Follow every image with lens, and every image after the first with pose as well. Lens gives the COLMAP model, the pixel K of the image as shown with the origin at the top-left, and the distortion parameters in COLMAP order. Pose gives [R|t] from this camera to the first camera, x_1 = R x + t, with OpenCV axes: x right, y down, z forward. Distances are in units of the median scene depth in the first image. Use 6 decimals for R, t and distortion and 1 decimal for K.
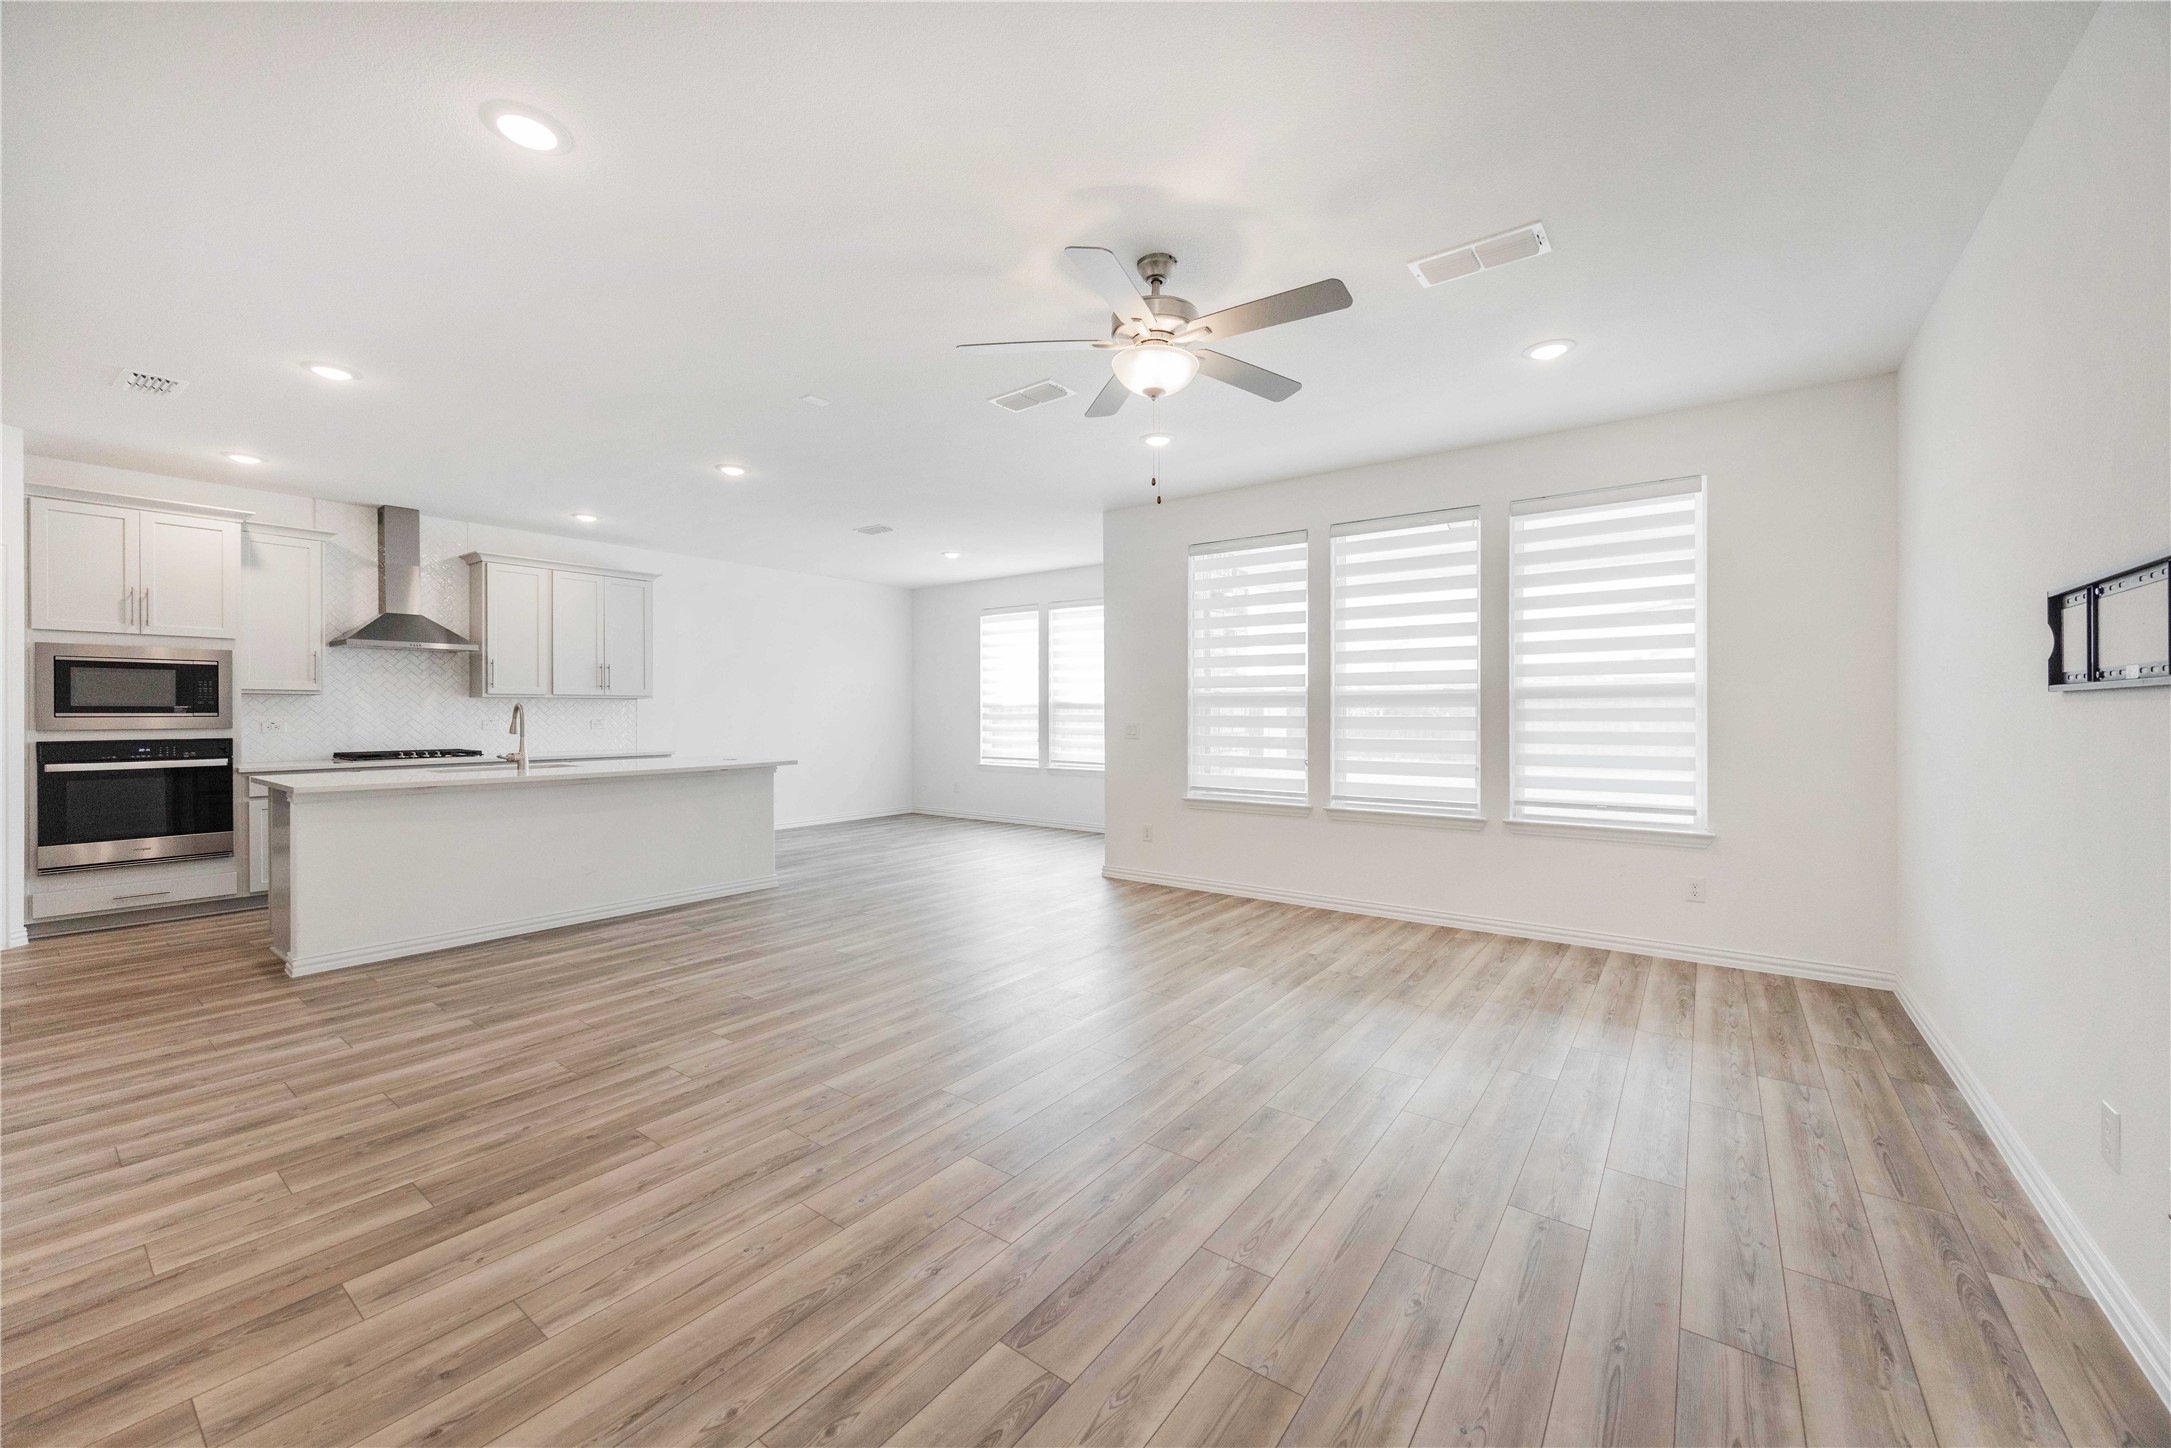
lens RADIAL K [[827.2, 0, 1081.5], [0, 827.2, 717.5], [0, 0, 1]] dist [-0.005406, -0.000165]
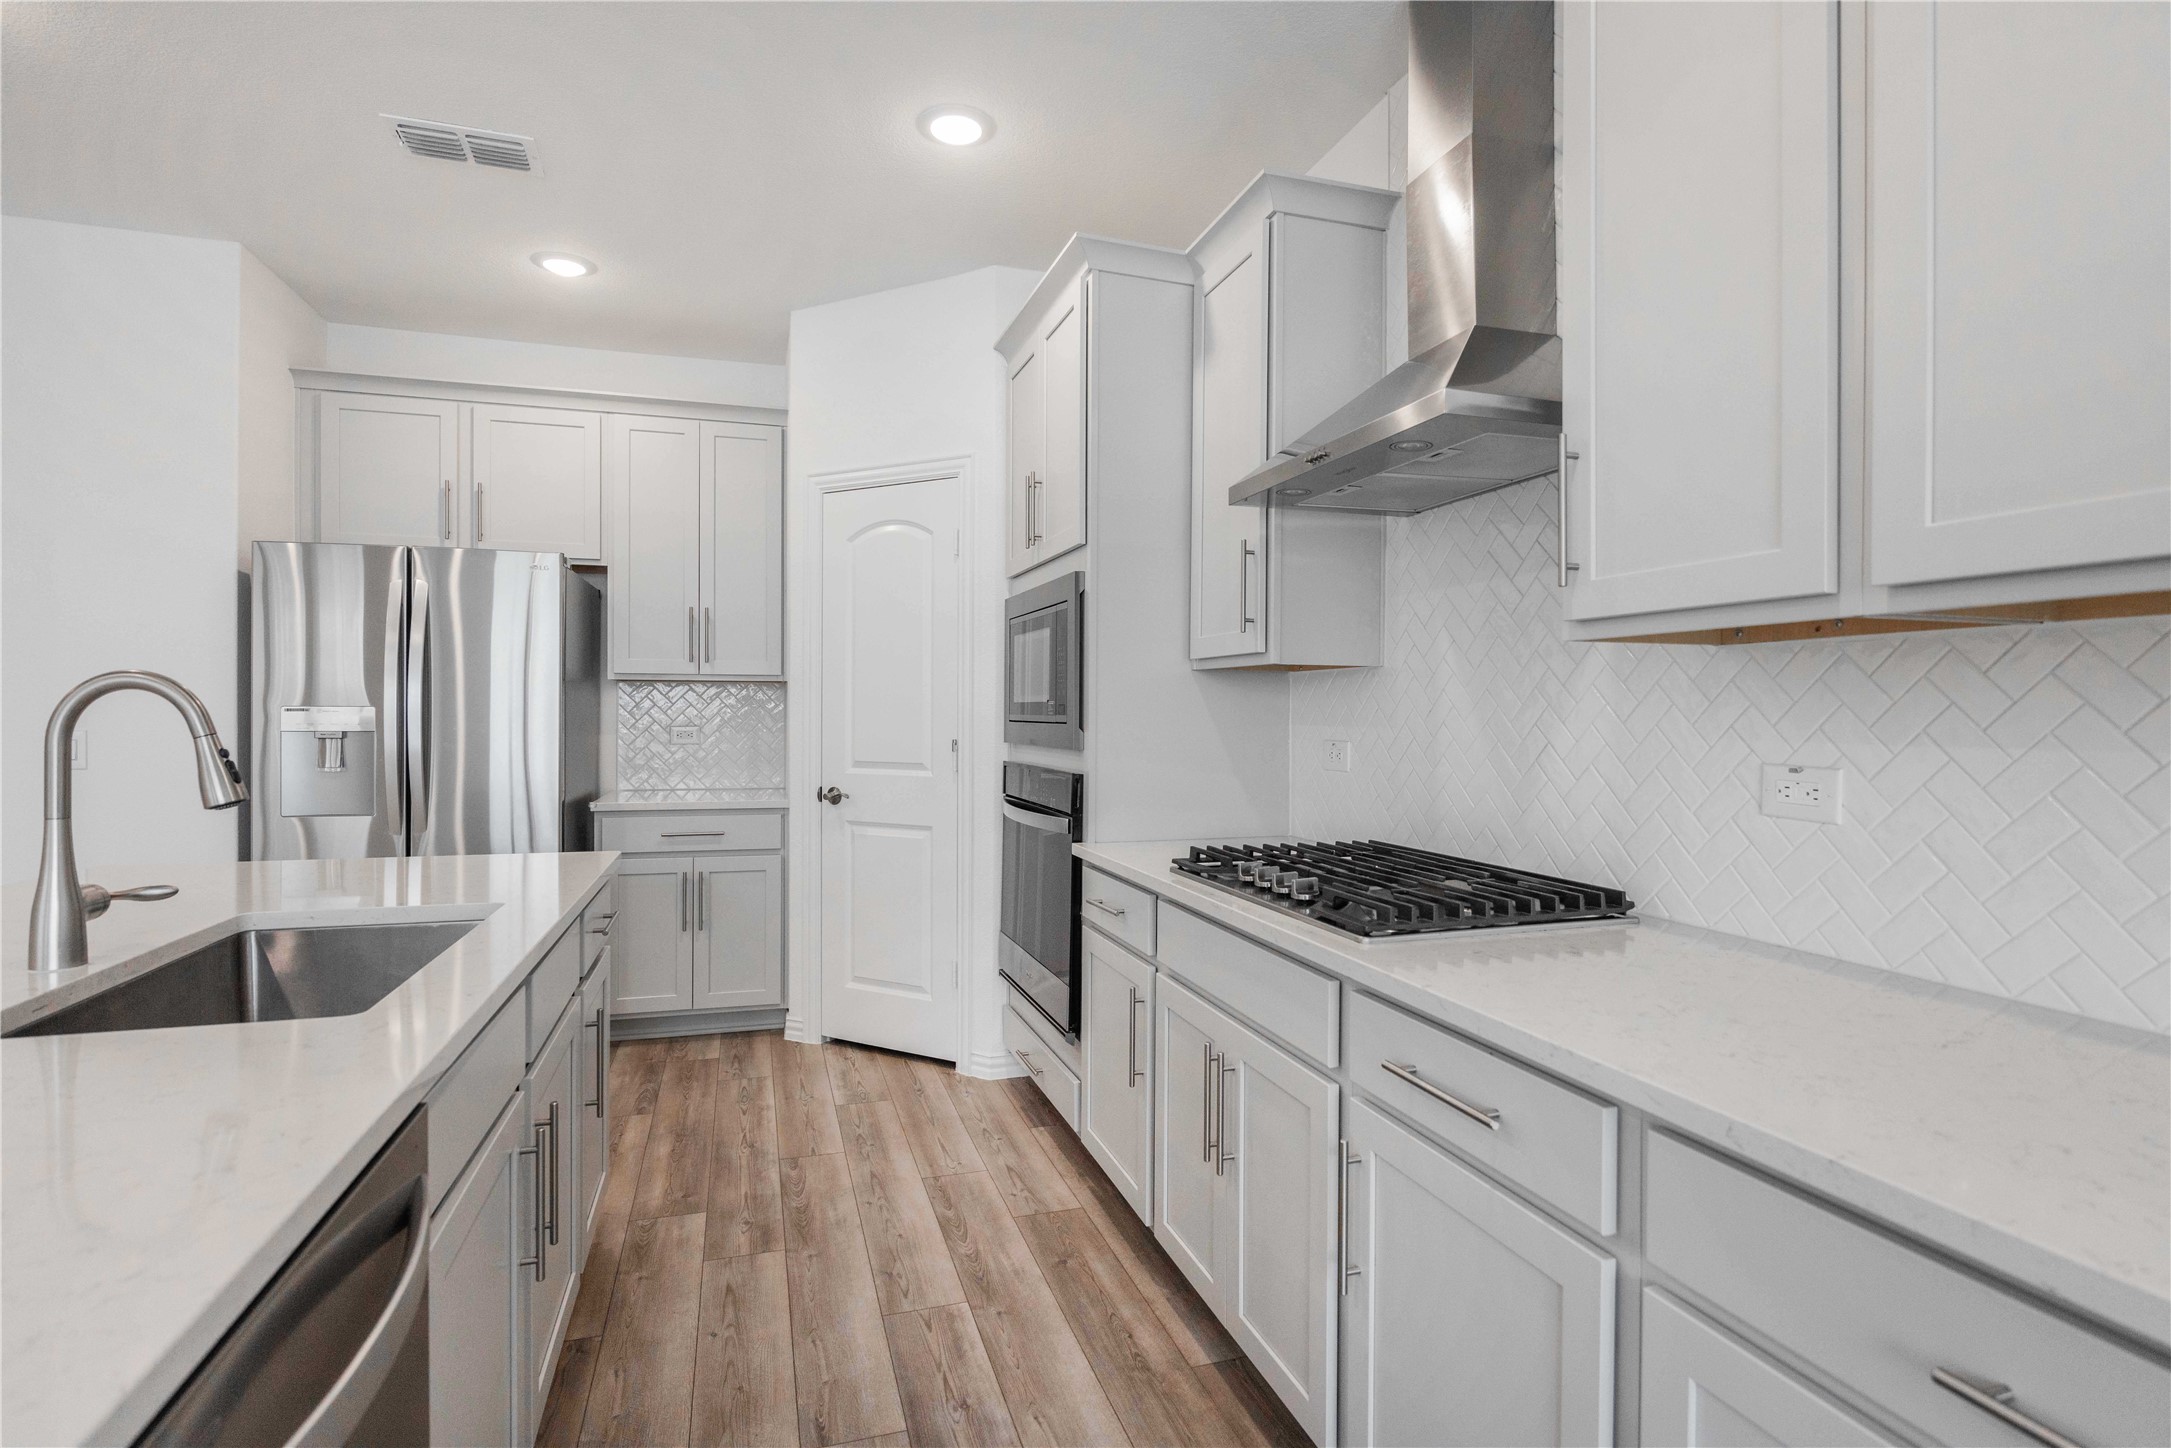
lens RADIAL K [[1060.7, 0, 1087.3], [0, 1060.7, 715.6], [0, 0, 1]] dist [-0.005887, -0.000606]
pose [[-0.575539, -0.000476, -0.817774, -1.071871], [-0.012040, 0.999896, 0.007891, -0.018802], [0.817686, 0.014387, -0.575485, 2.455850]]
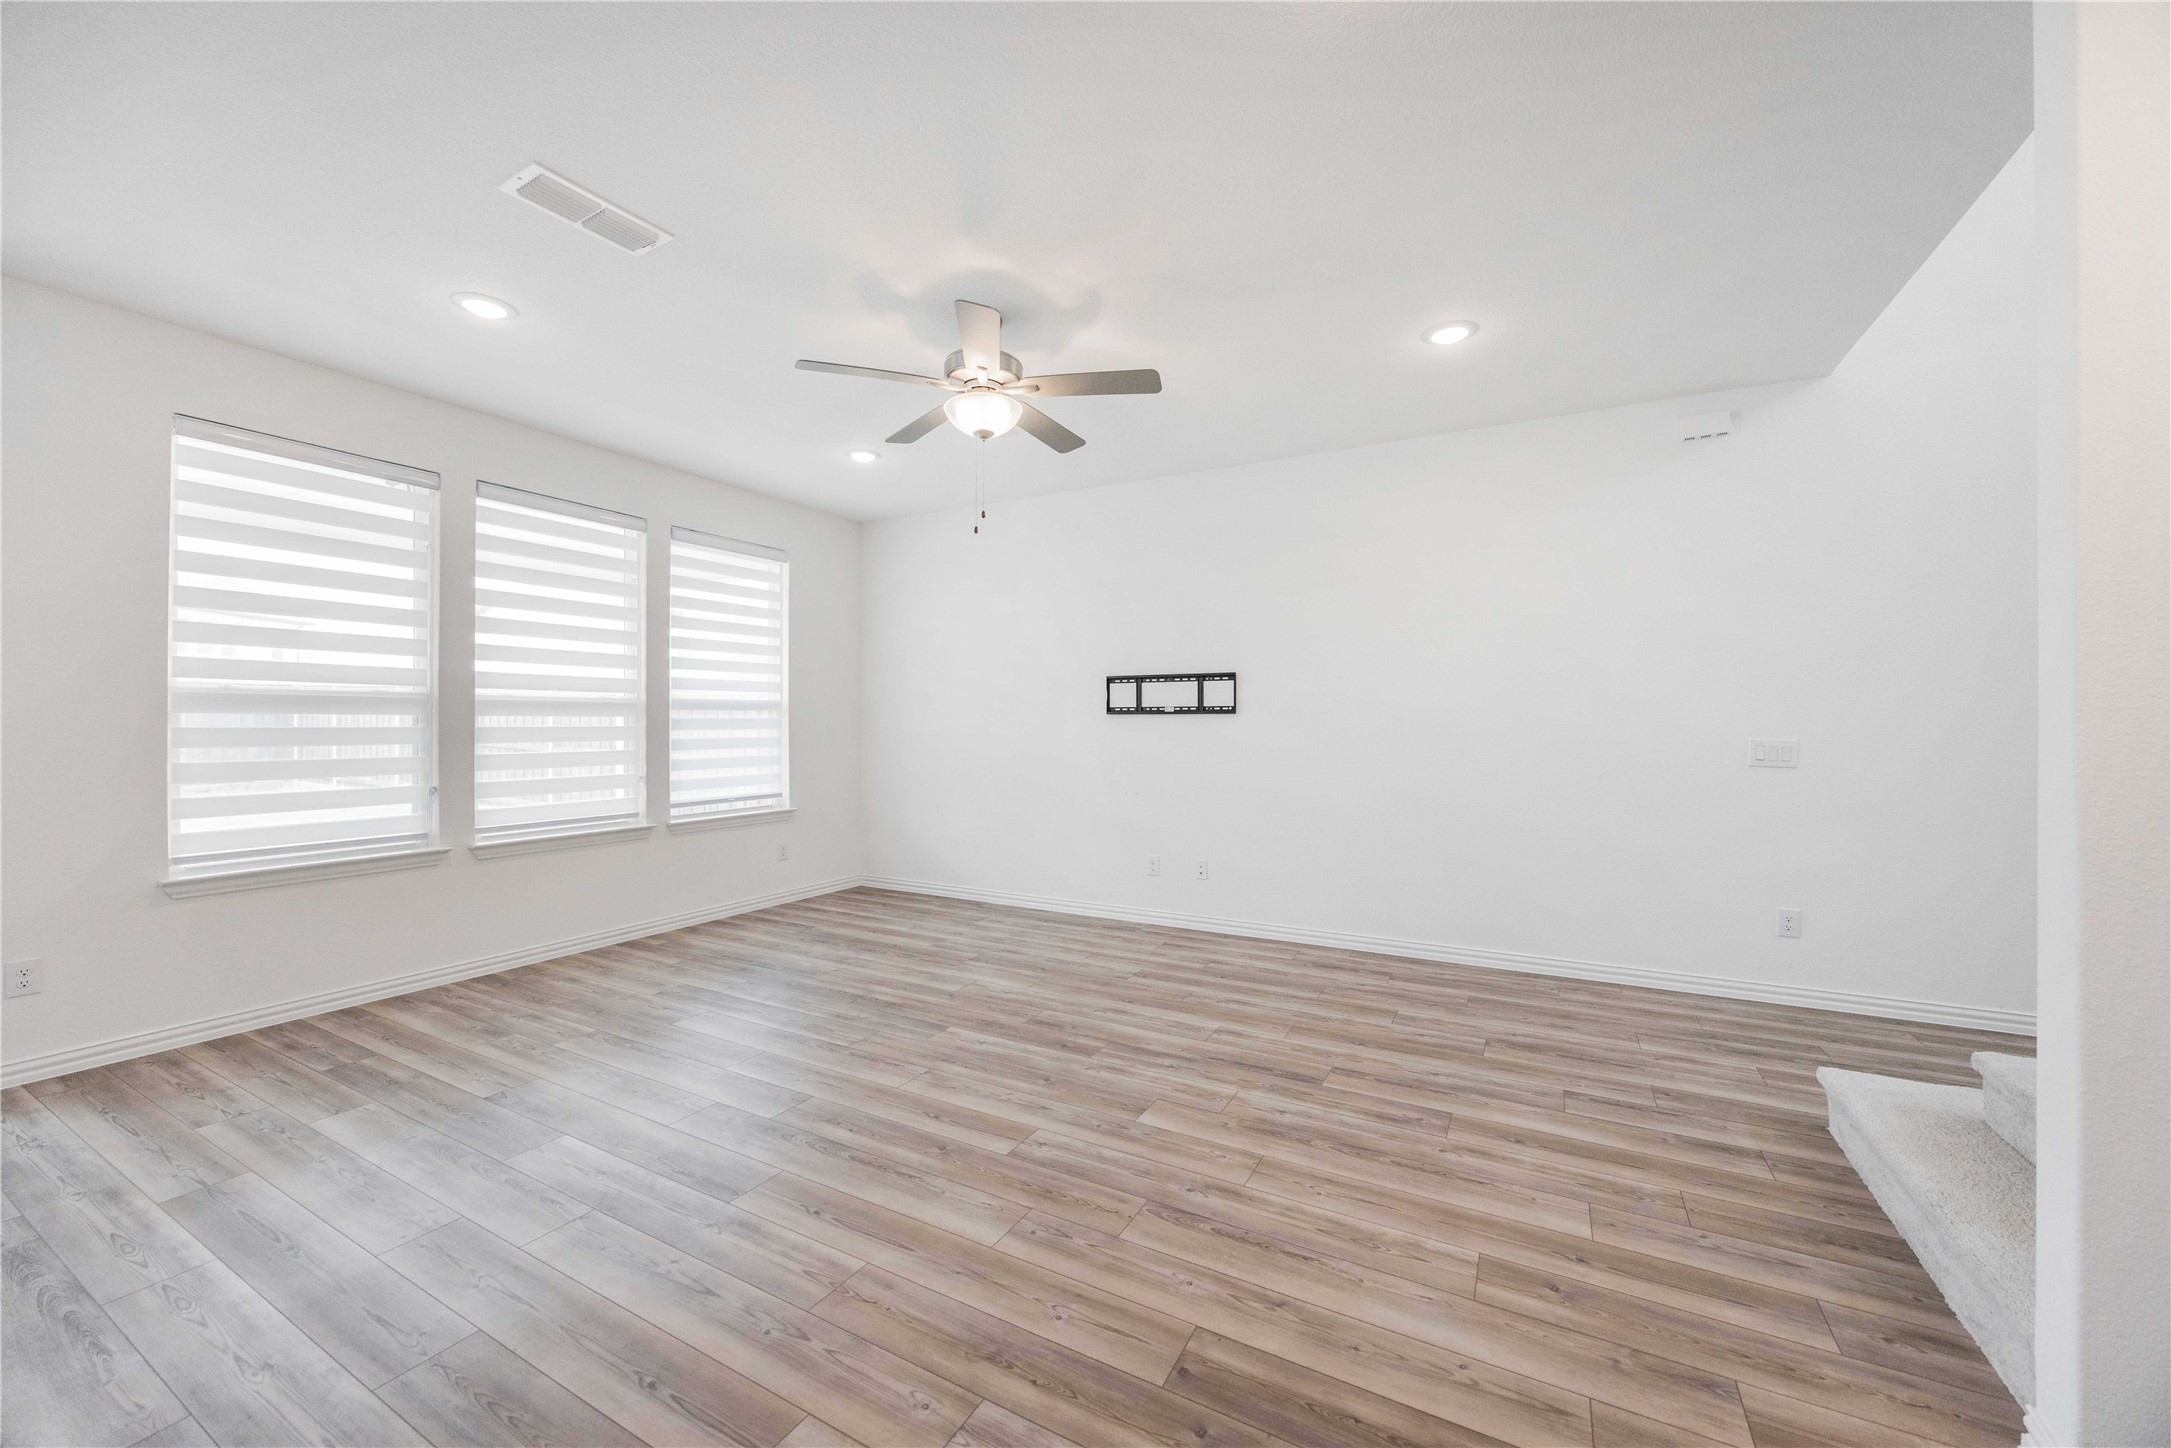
lens RADIAL K [[827.2, 0, 1094.3], [0, 827.2, 722.1], [0, 0, 1]] dist [-0.005406, -0.000165]
pose [[-0.146984, 0.000280, 0.989139, -1.020244], [0.005665, 0.999984, 0.000559, -0.006534], [-0.989123, 0.005686, -0.146984, 1.007615]]
